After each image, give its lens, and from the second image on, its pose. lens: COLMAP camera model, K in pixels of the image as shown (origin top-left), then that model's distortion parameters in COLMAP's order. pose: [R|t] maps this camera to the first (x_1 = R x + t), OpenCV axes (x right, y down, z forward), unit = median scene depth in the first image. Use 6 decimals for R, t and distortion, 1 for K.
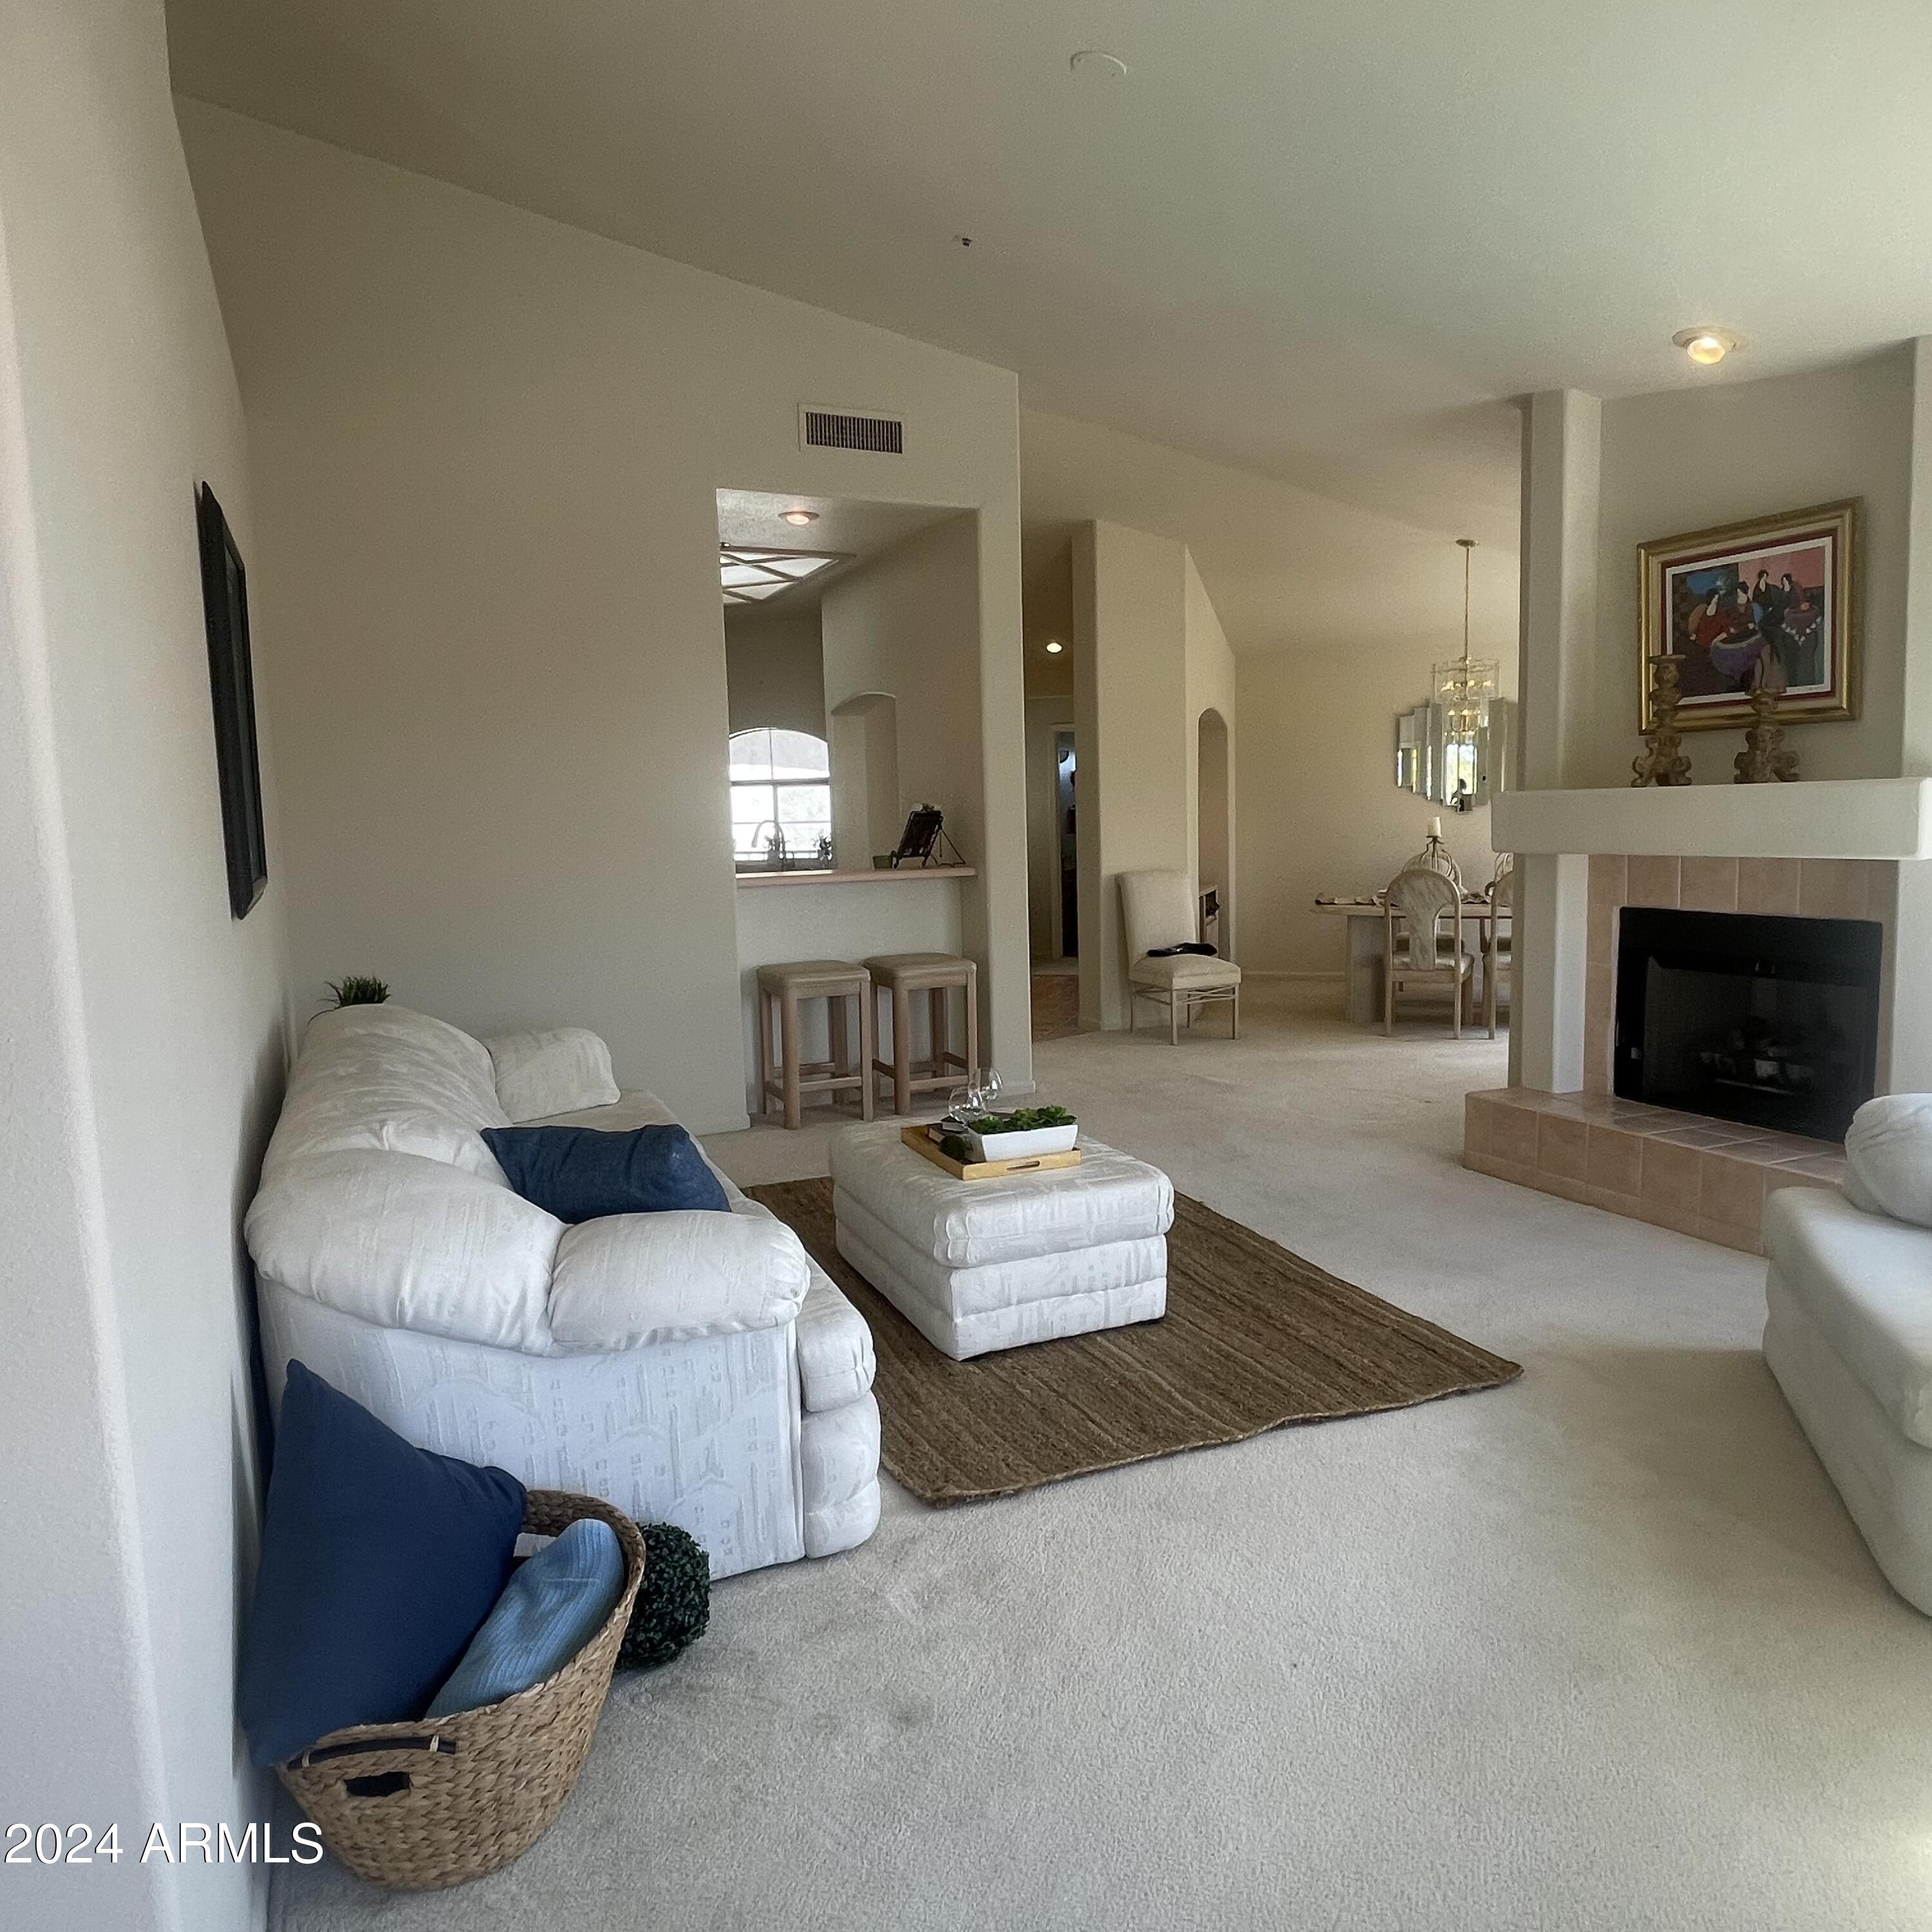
lens RADIAL K [[1360.2, 0, 966.0], [0, 1360.2, 966.0], [0, 0, 1]] dist [0.056655, -0.096819]
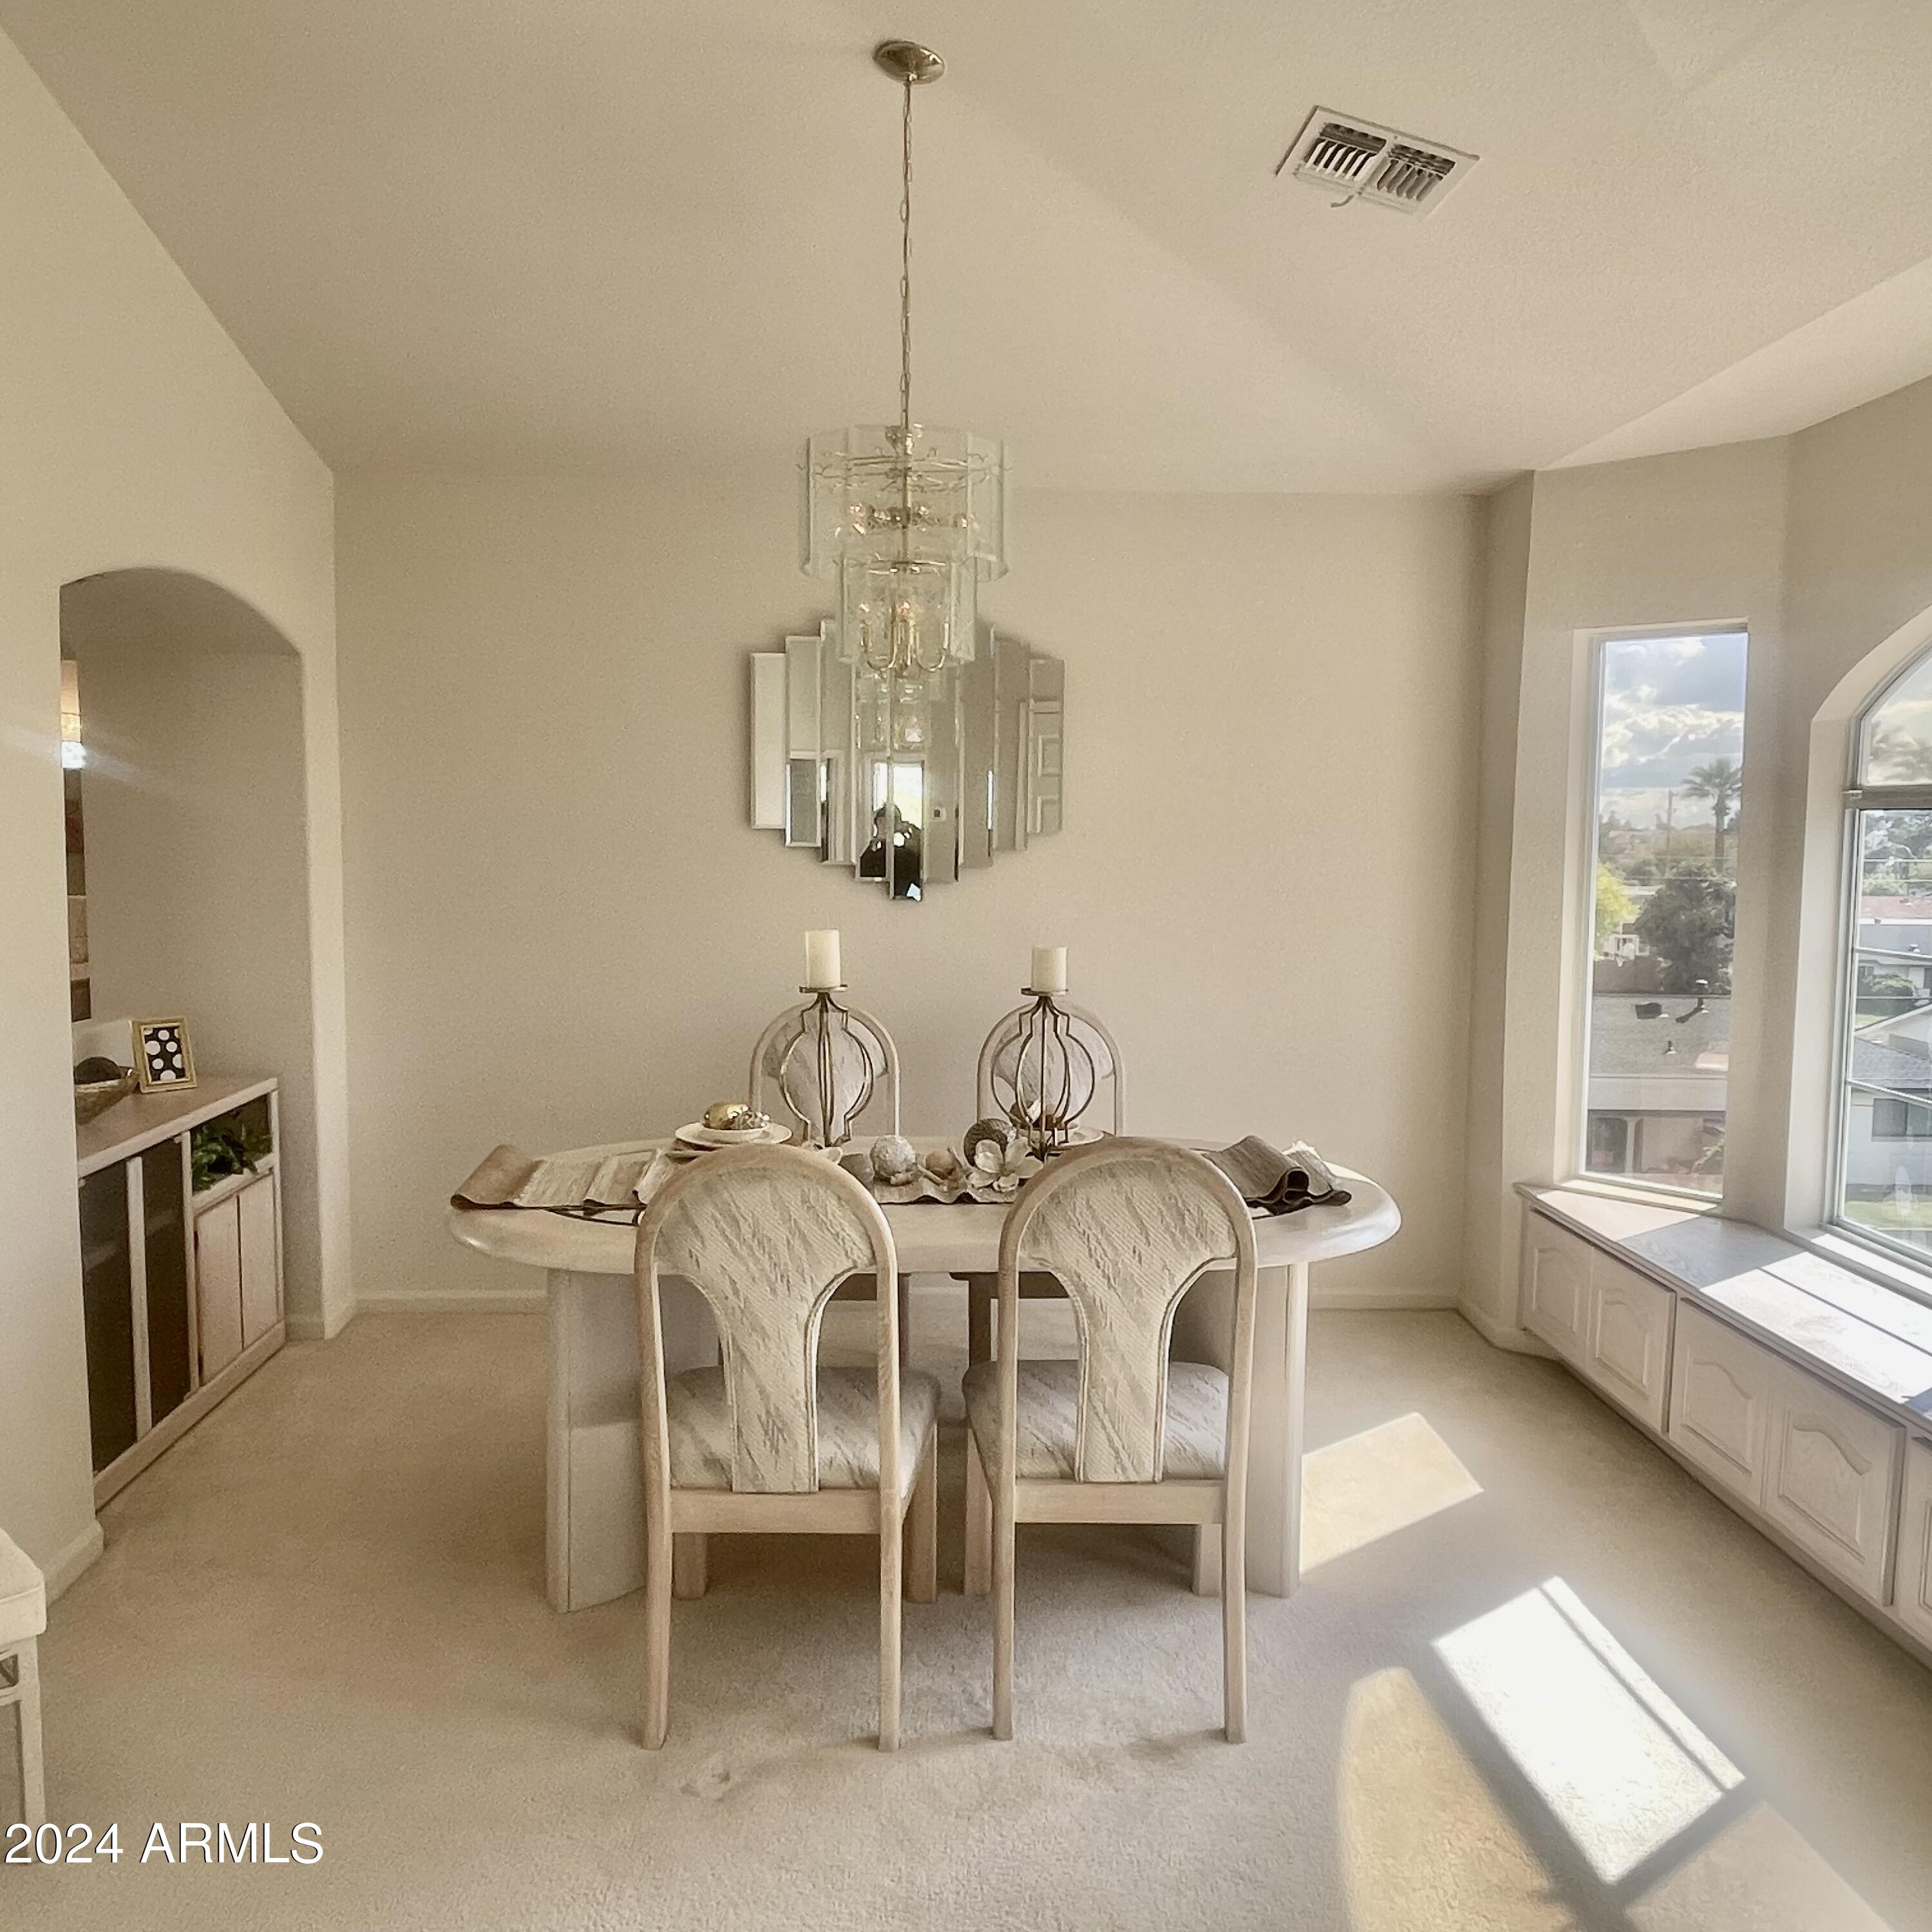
lens RADIAL K [[1618.3, 0, 966.0], [0, 1618.3, 966.0], [0, 0, 1]] dist [-0.002269, -0.001740]
pose [[0.925743, 0.002521, 0.378144, 0.231255], [0.009131, 0.999537, -0.029018, -0.090202], [-0.378043, 0.030316, 0.925292, 0.637180]]
